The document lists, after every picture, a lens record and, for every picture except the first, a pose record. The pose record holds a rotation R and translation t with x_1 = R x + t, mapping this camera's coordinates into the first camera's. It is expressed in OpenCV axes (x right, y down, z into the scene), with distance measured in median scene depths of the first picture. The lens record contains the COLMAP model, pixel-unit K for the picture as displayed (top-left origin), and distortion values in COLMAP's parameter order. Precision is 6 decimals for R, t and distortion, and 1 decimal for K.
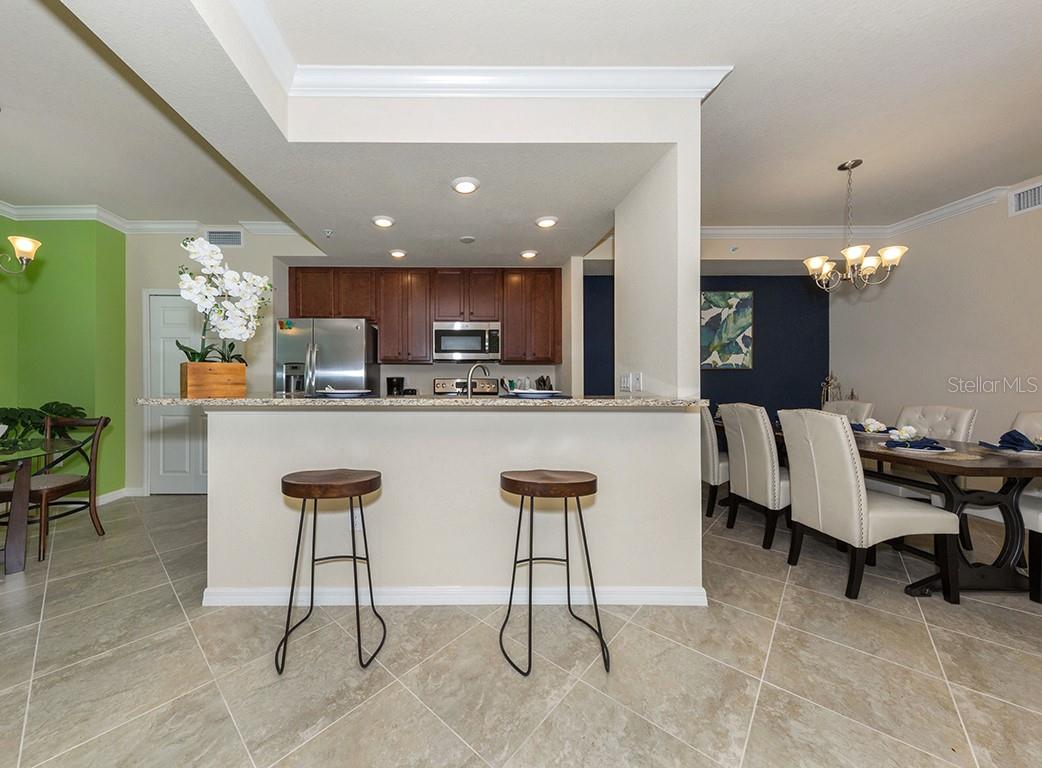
lens RADIAL K [[367.6, 0, 449.5], [0, 367.6, 373.9], [0, 0, 1]] dist [0.002223, 0.000164]
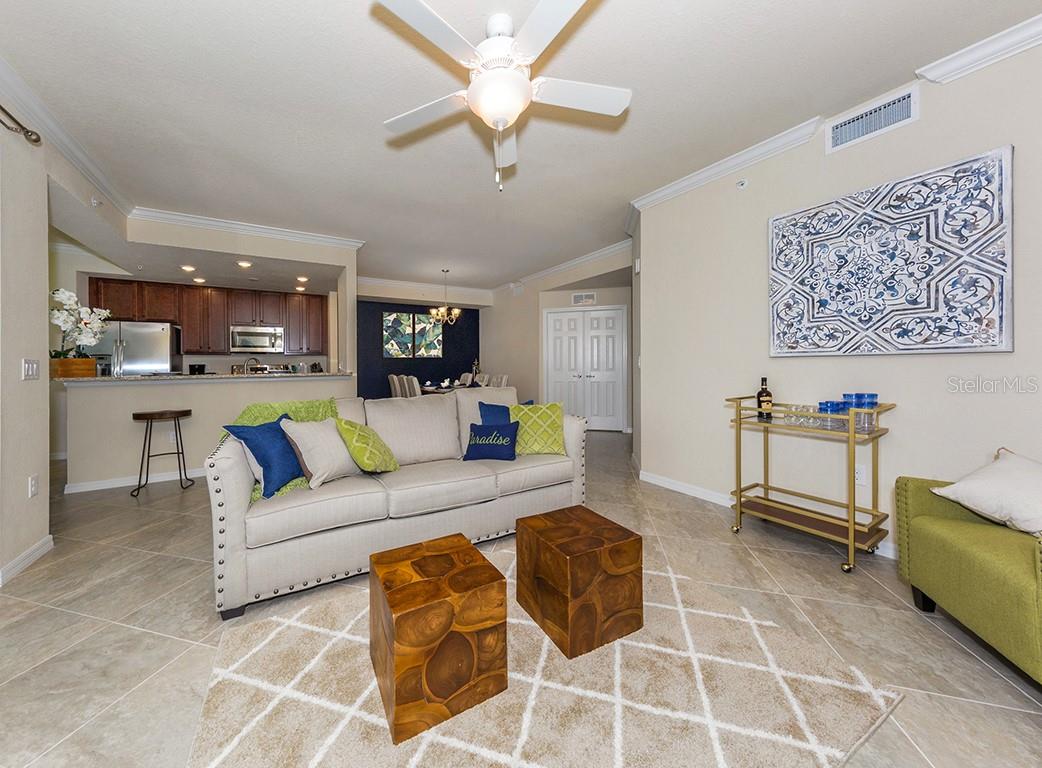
lens RADIAL K [[367.6, 0, 480.0], [0, 367.6, 365.6], [0, 0, 1]] dist [0.002223, 0.000164]
pose [[0.867530, -0.012239, 0.497233, 0.087819], [0.001543, 0.999759, 0.021916, -0.016675], [-0.497382, -0.018245, 0.867340, -0.748579]]
